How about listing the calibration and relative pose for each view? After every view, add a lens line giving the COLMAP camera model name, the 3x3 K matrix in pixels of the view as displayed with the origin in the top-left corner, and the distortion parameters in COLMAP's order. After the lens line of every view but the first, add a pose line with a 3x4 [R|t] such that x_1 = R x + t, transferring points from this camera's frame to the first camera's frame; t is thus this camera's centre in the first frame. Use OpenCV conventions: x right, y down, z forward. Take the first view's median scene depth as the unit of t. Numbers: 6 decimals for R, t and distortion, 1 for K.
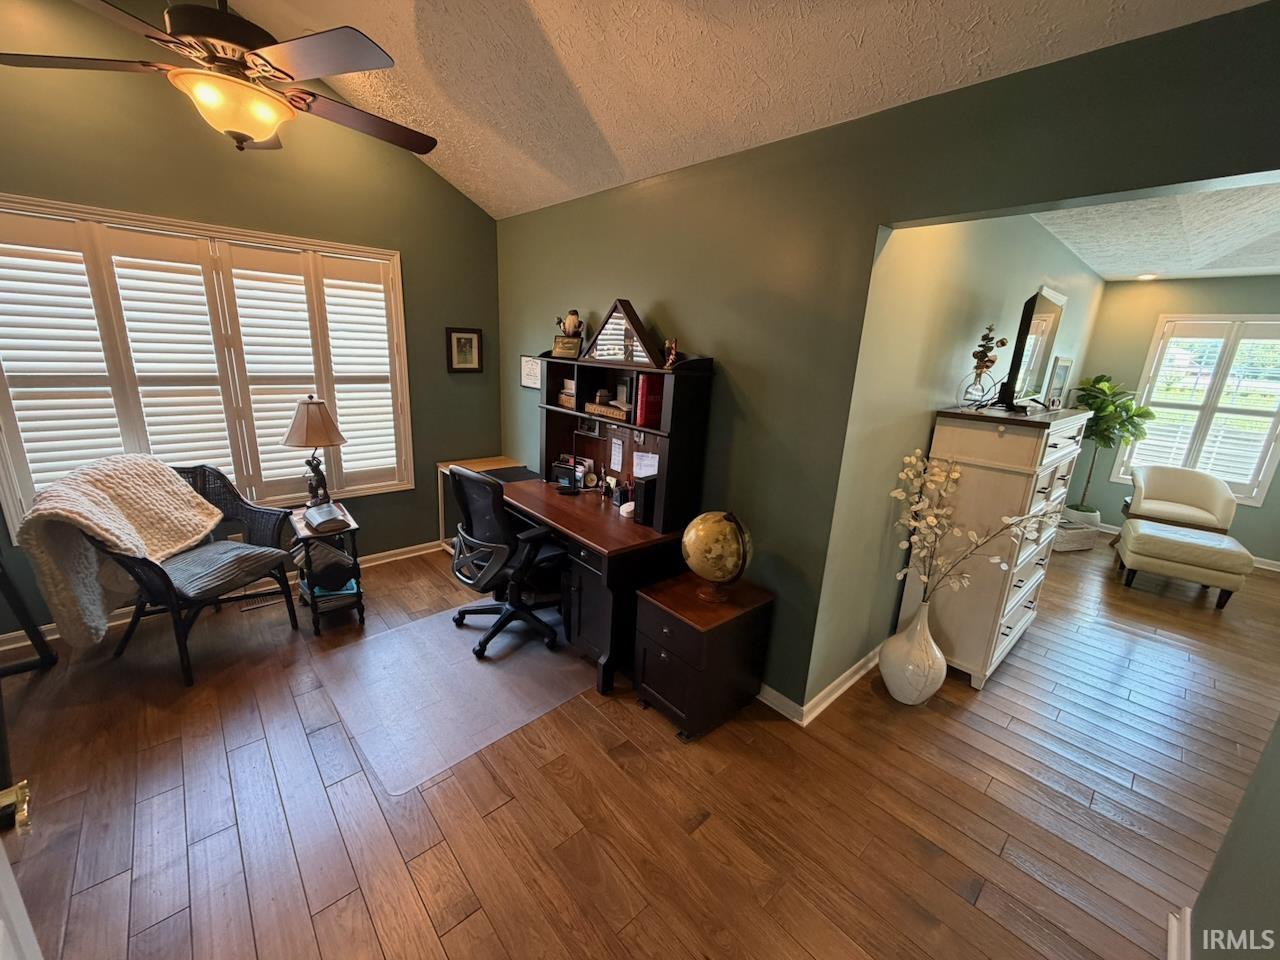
lens RADIAL K [[509.3, 0, 633.8], [0, 509.3, 482.6], [0, 0, 1]] dist [0.000490, 0.000221]
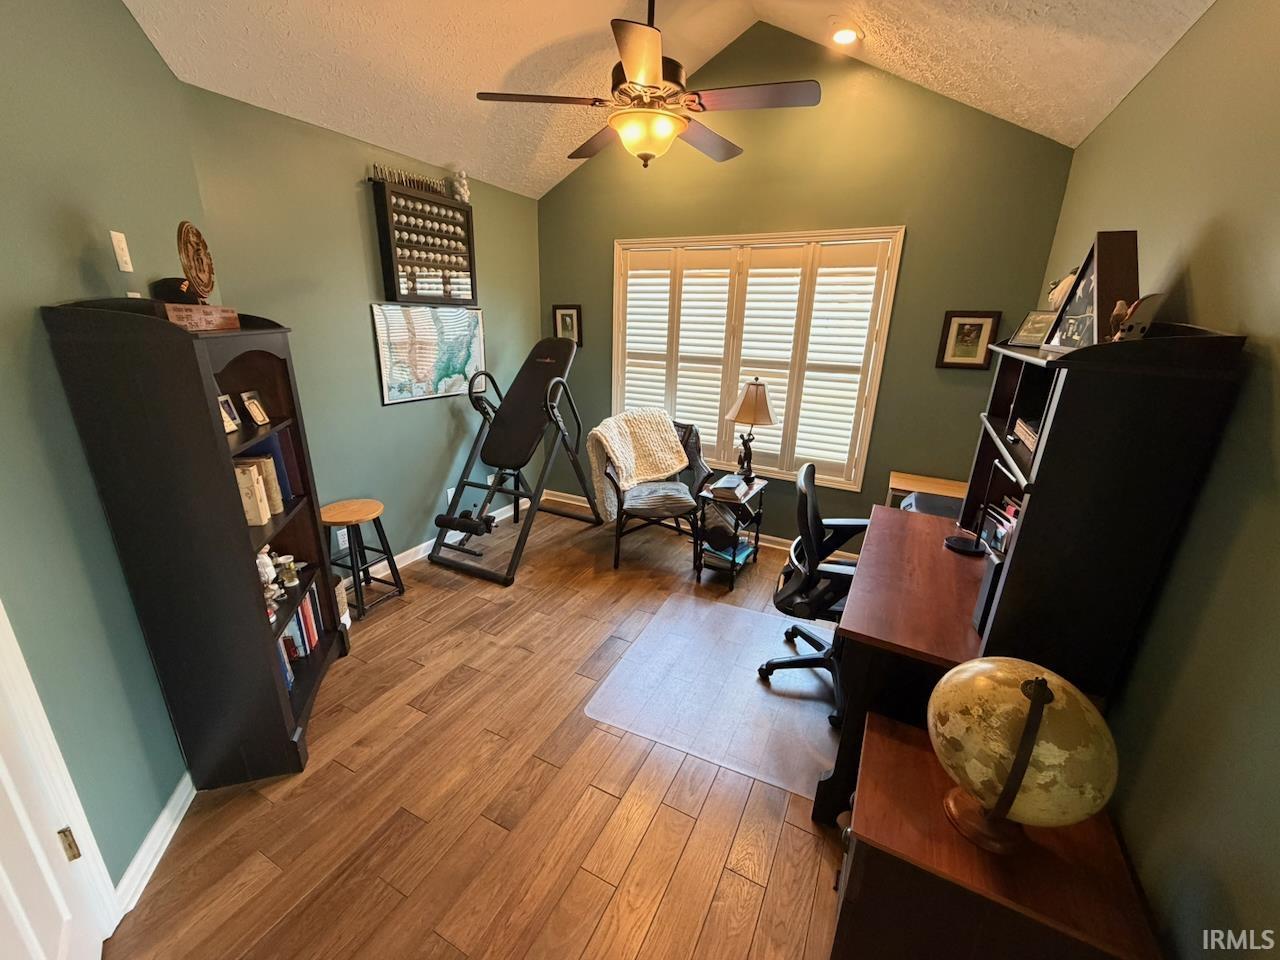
lens RADIAL K [[509.3, 0, 640.6], [0, 509.3, 482.7], [0, 0, 1]] dist [0.000490, 0.000221]
pose [[0.353852, 0.247383, -0.901992, 0.322692], [-0.255949, 0.953186, 0.161015, -0.066529], [0.899599, 0.173888, 0.400604, 0.369517]]
